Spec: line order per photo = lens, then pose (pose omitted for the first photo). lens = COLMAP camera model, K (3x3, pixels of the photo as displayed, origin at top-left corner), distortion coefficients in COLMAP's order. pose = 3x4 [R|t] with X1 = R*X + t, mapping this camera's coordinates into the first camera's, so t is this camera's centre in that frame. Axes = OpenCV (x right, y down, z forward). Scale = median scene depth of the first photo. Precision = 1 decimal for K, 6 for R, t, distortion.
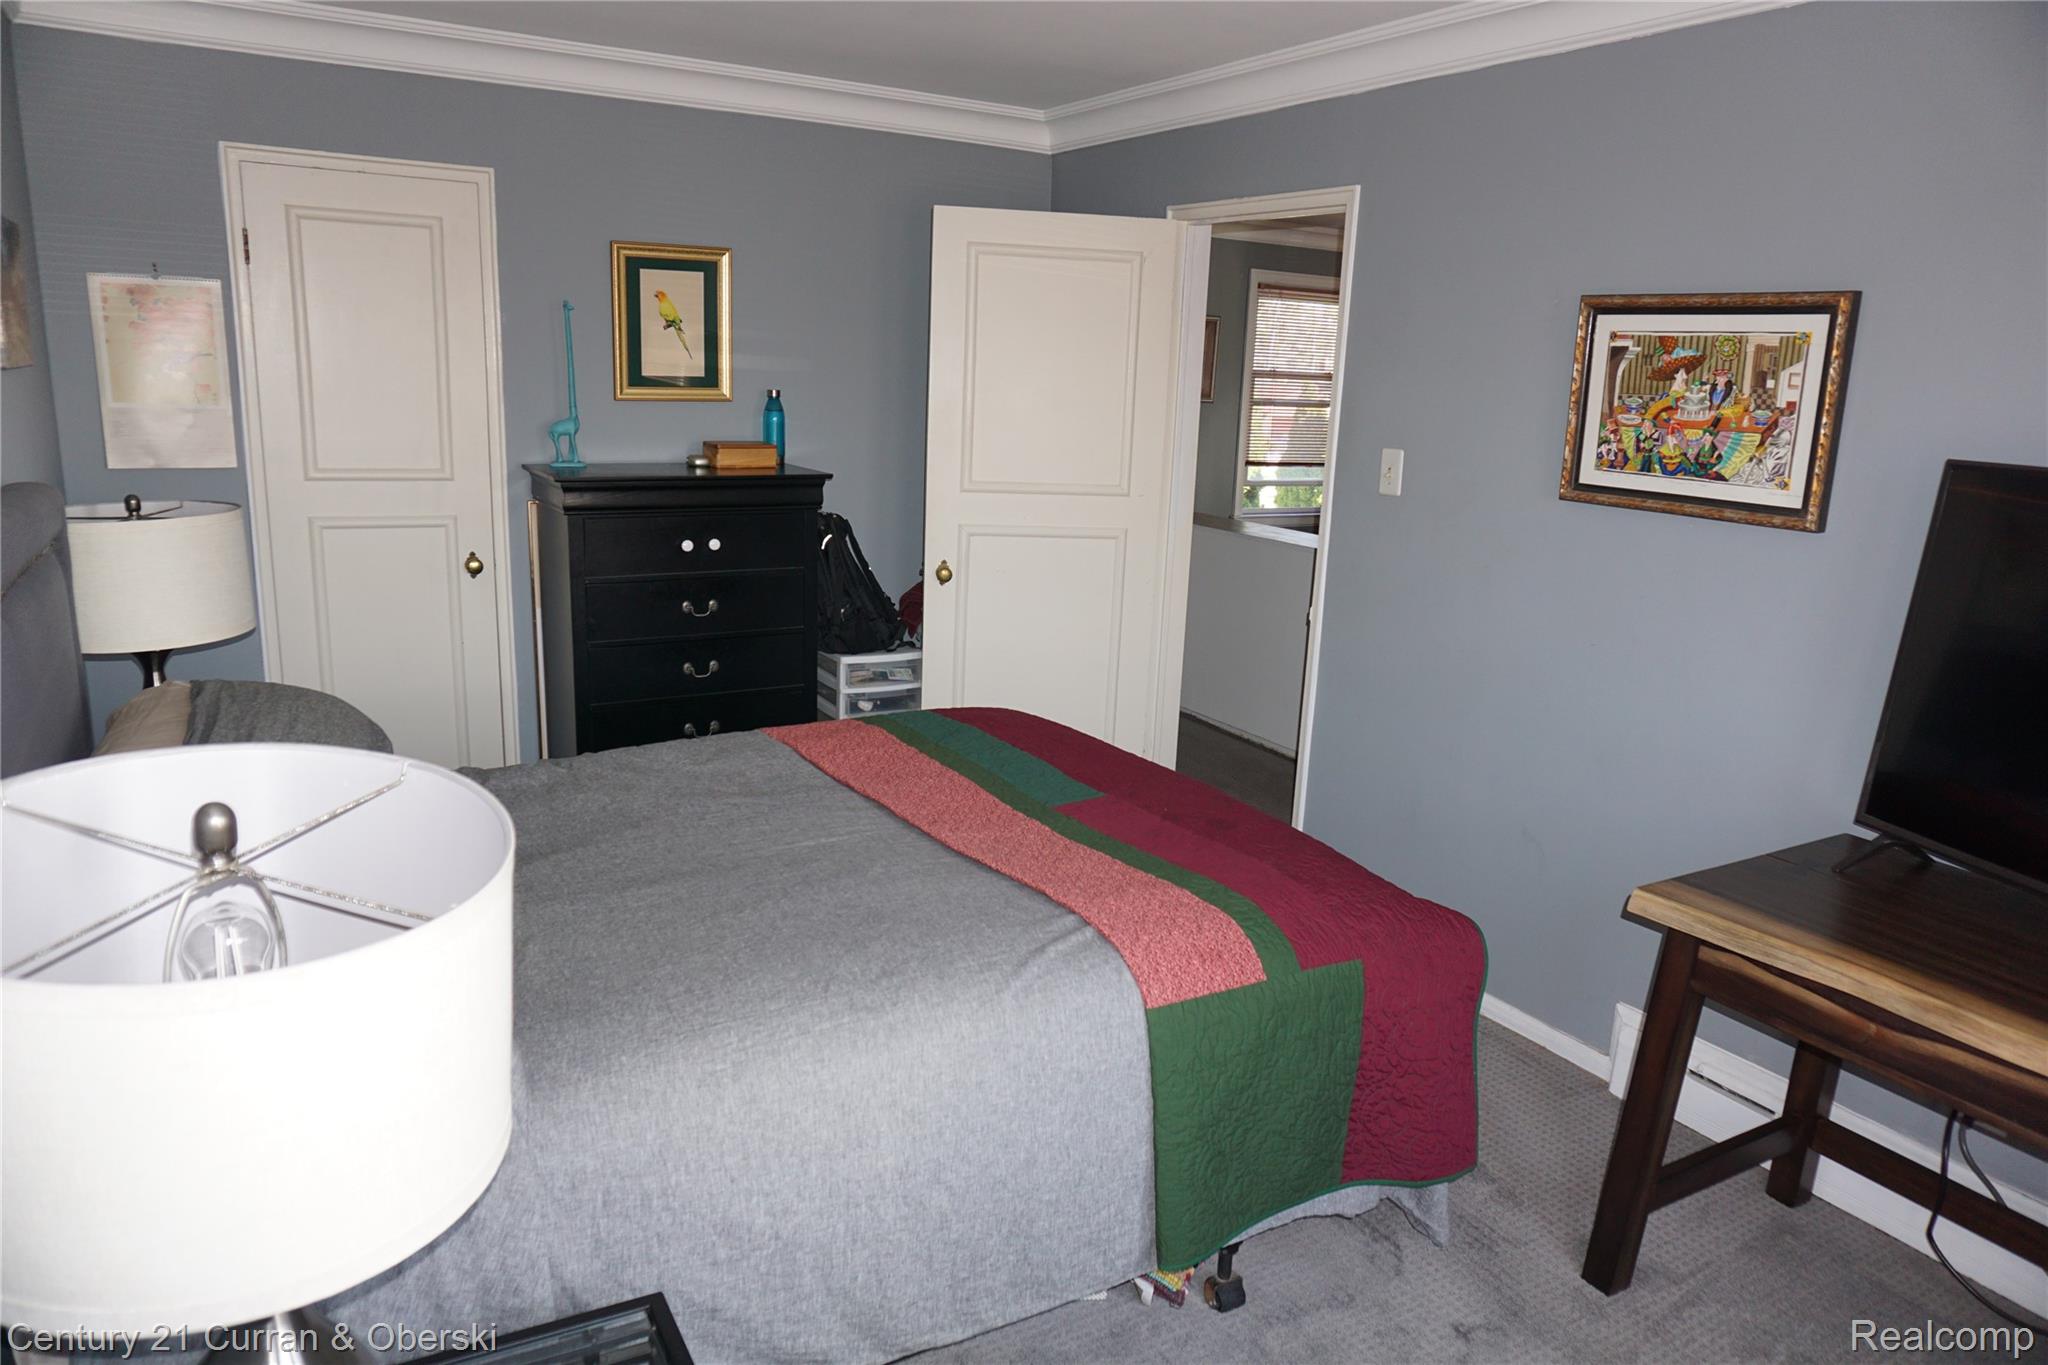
lens RADIAL K [[1390.4, 0, 1014.8], [0, 1390.4, 683.0], [0, 0, 1]] dist [-0.005319, -0.000501]
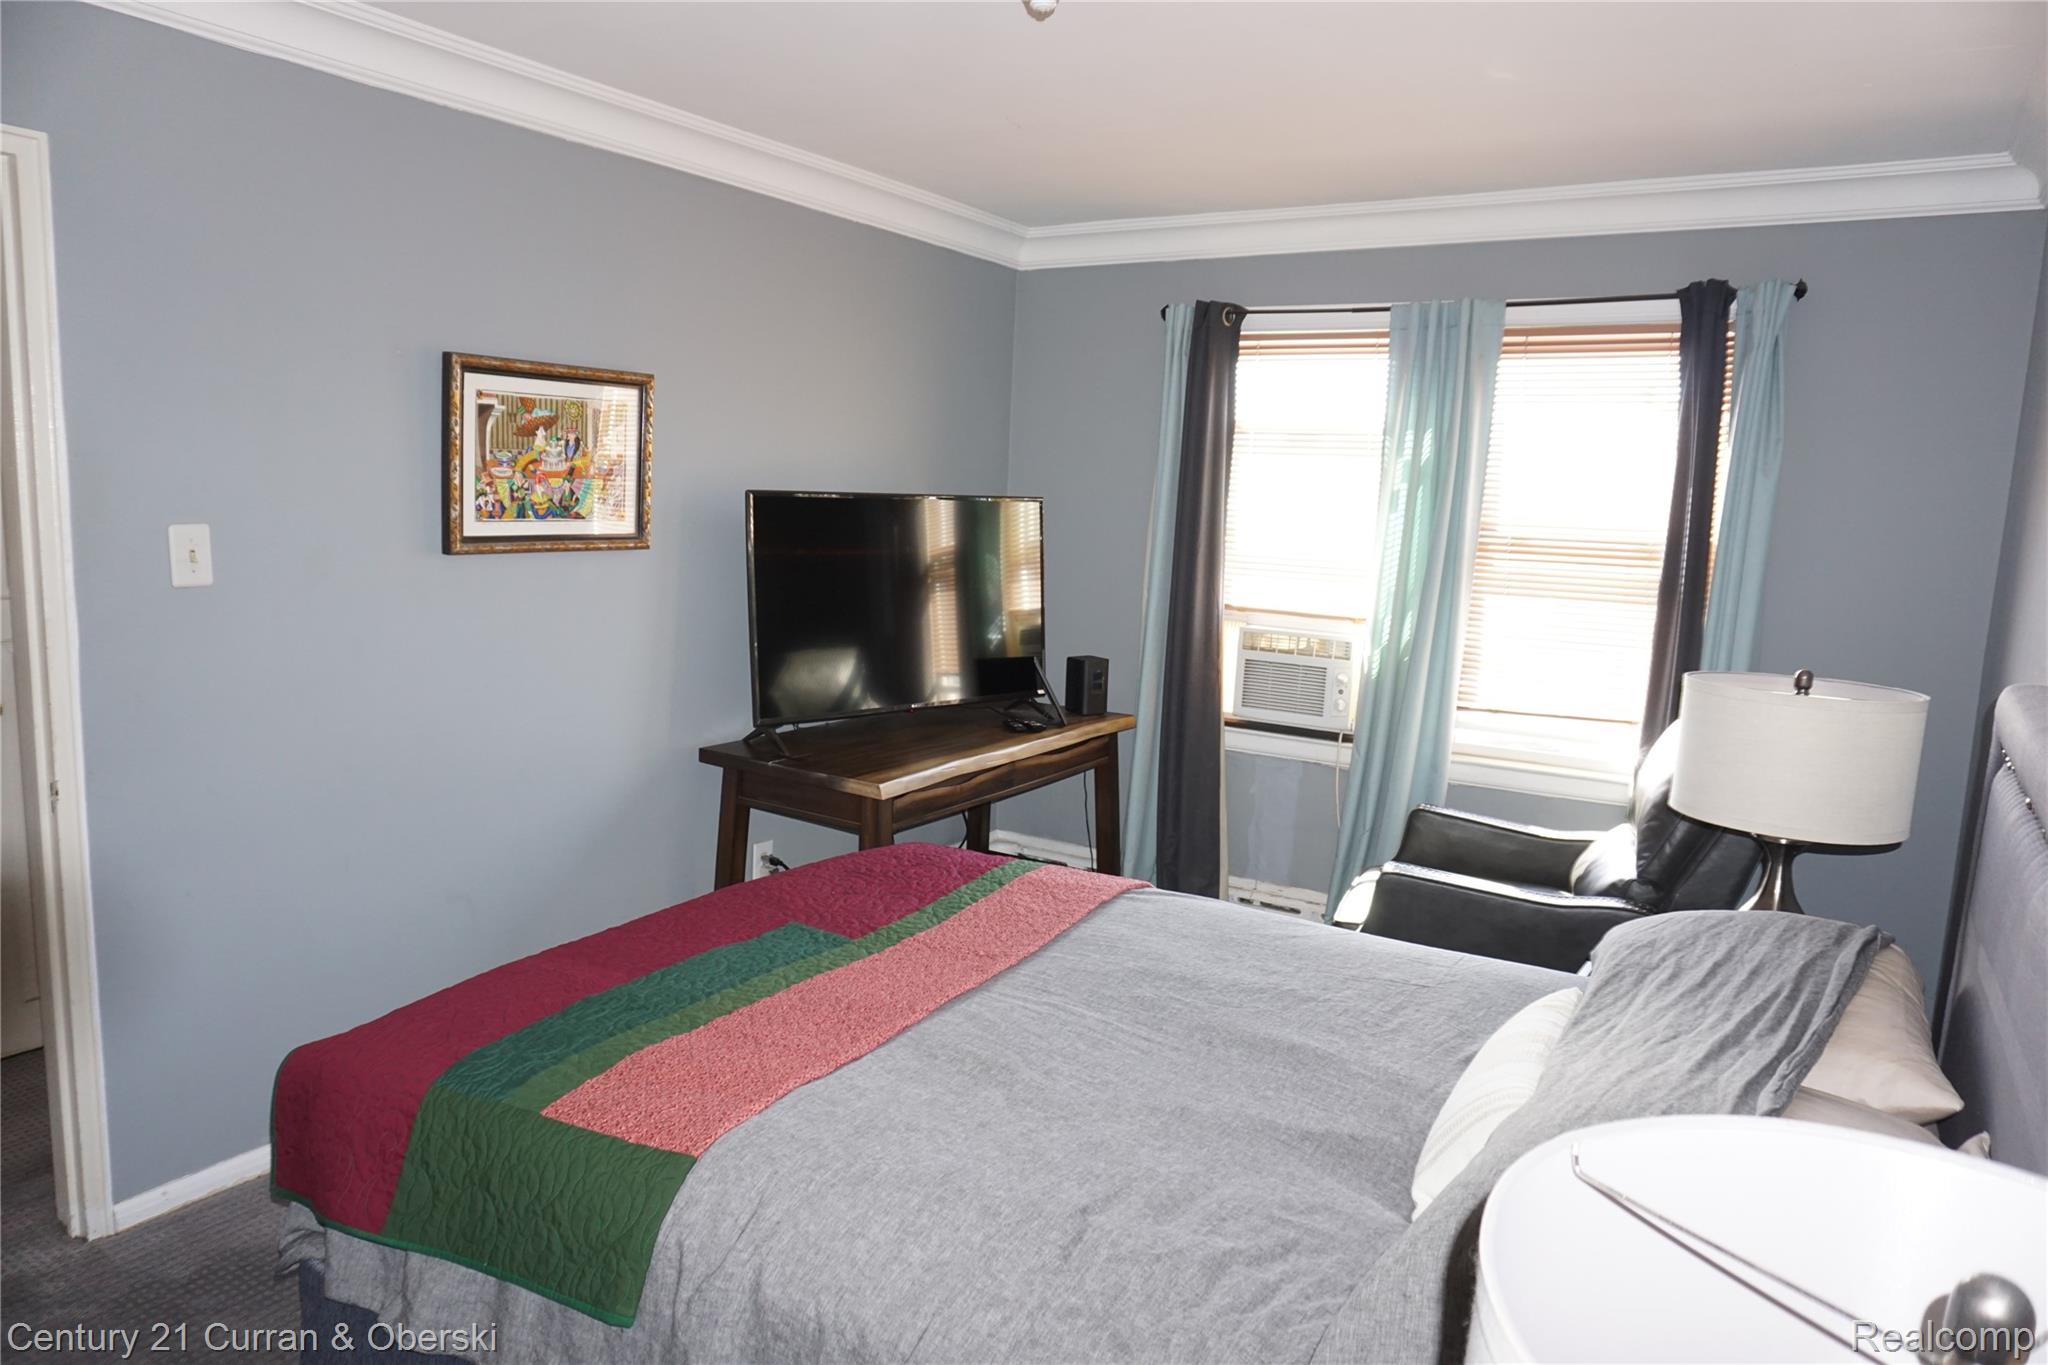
lens RADIAL K [[1390.4, 0, 1014.8], [0, 1390.4, 683.0], [0, 0, 1]] dist [-0.005319, -0.000501]
pose [[-0.465598, -0.186183, 0.865190, -0.721411], [0.146586, 0.947893, 0.282865, -0.287459], [-0.872772, 0.258526, -0.414046, 1.166645]]
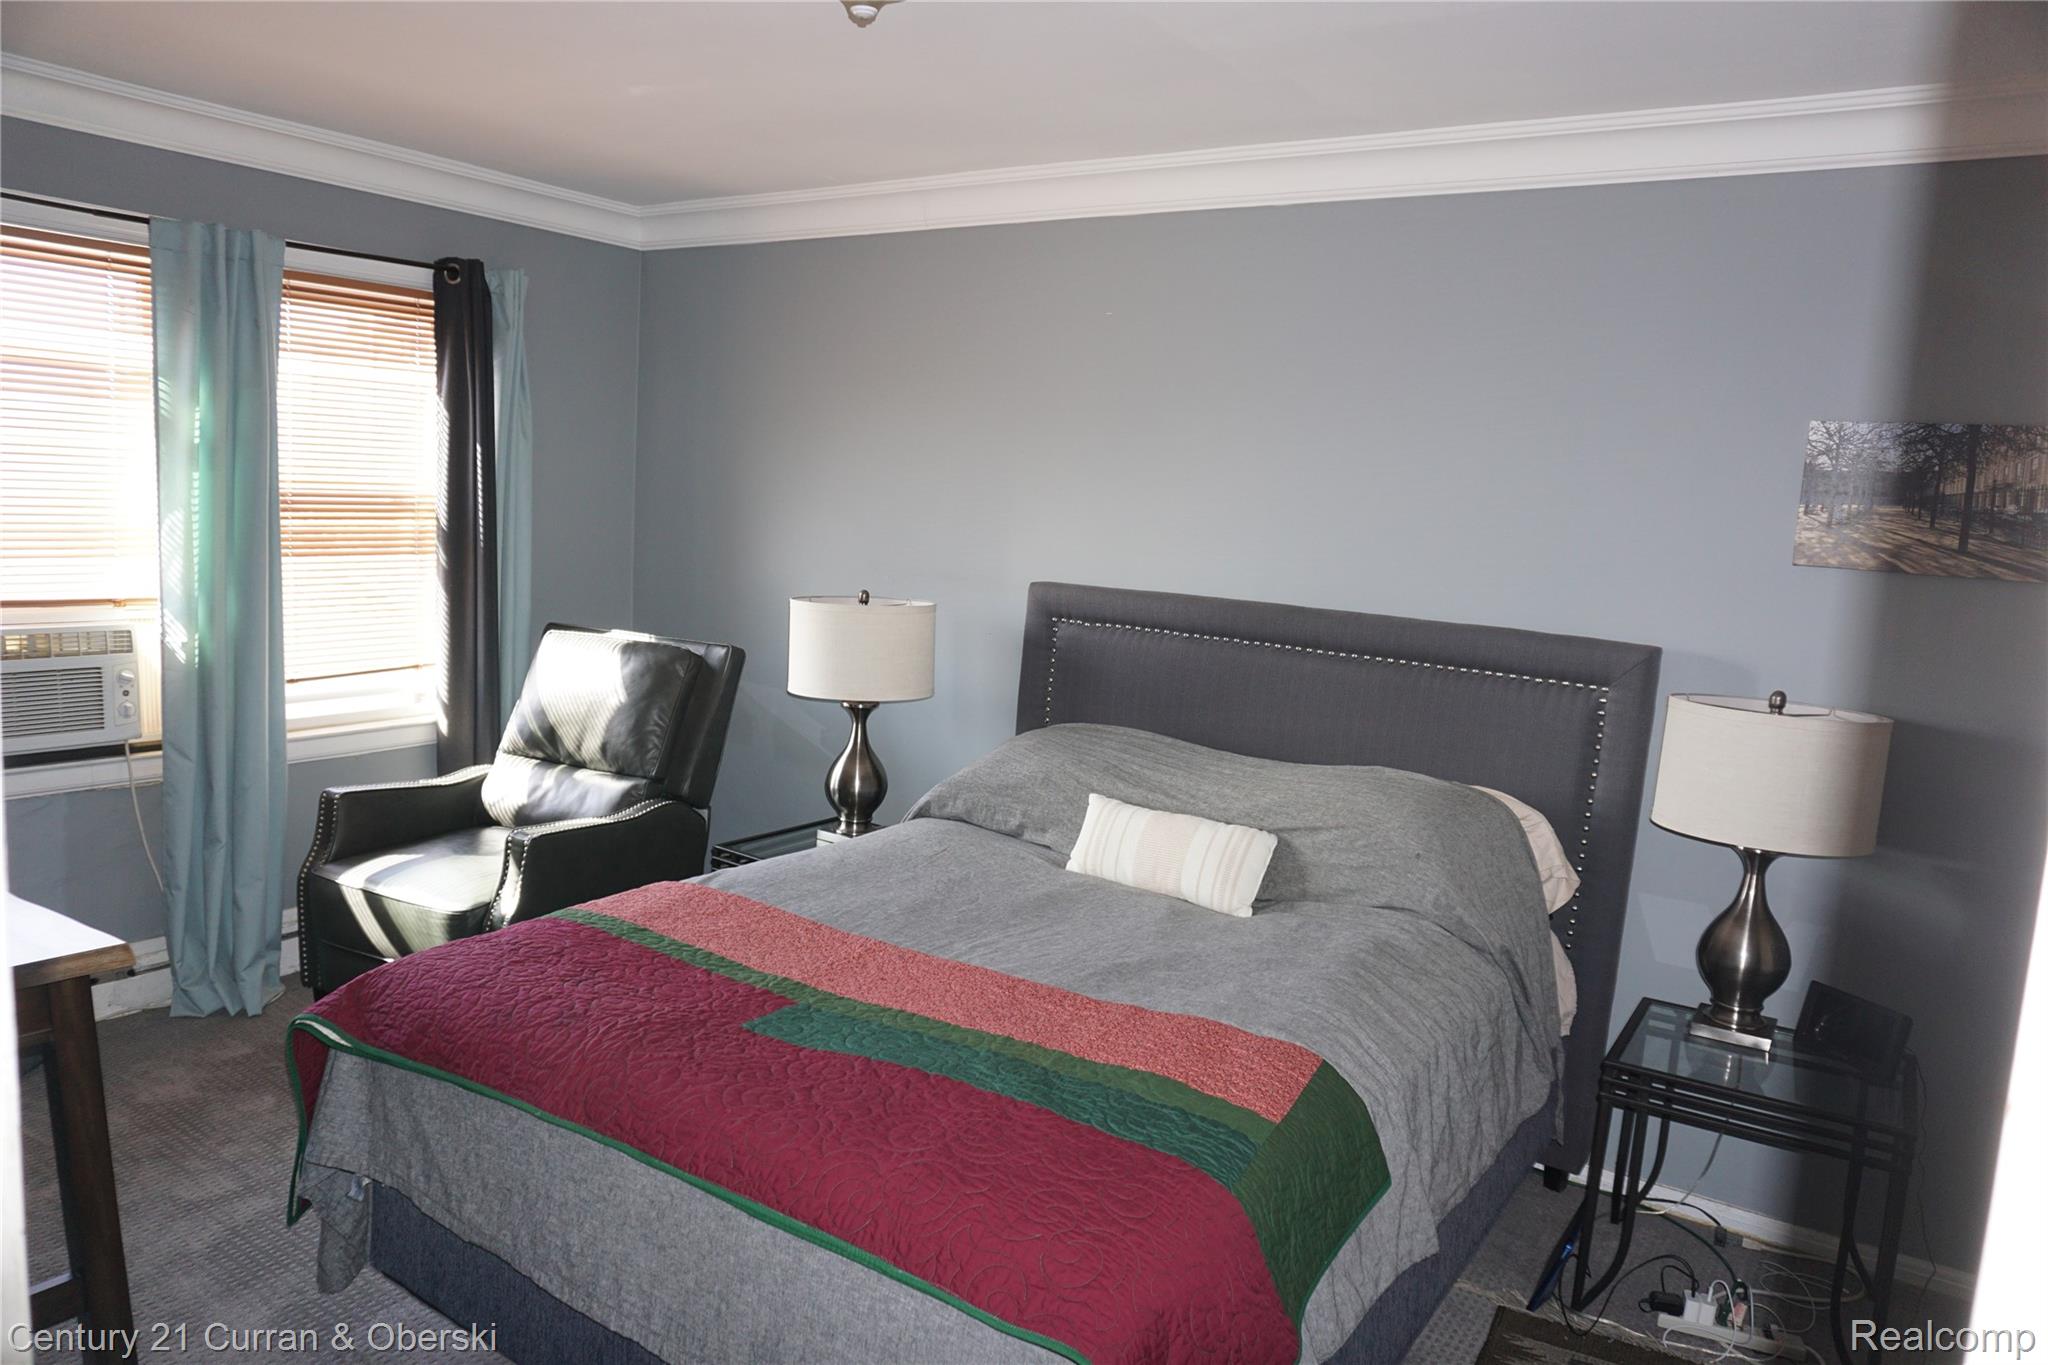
lens RADIAL K [[1390.4, 0, 1014.8], [0, 1390.4, 683.0], [0, 0, 1]] dist [-0.005319, -0.000501]
pose [[-0.898743, -0.026831, -0.437655, 0.253182], [-0.185048, 0.928095, 0.323105, -0.343596], [0.397516, 0.371375, -0.839084, 1.559949]]
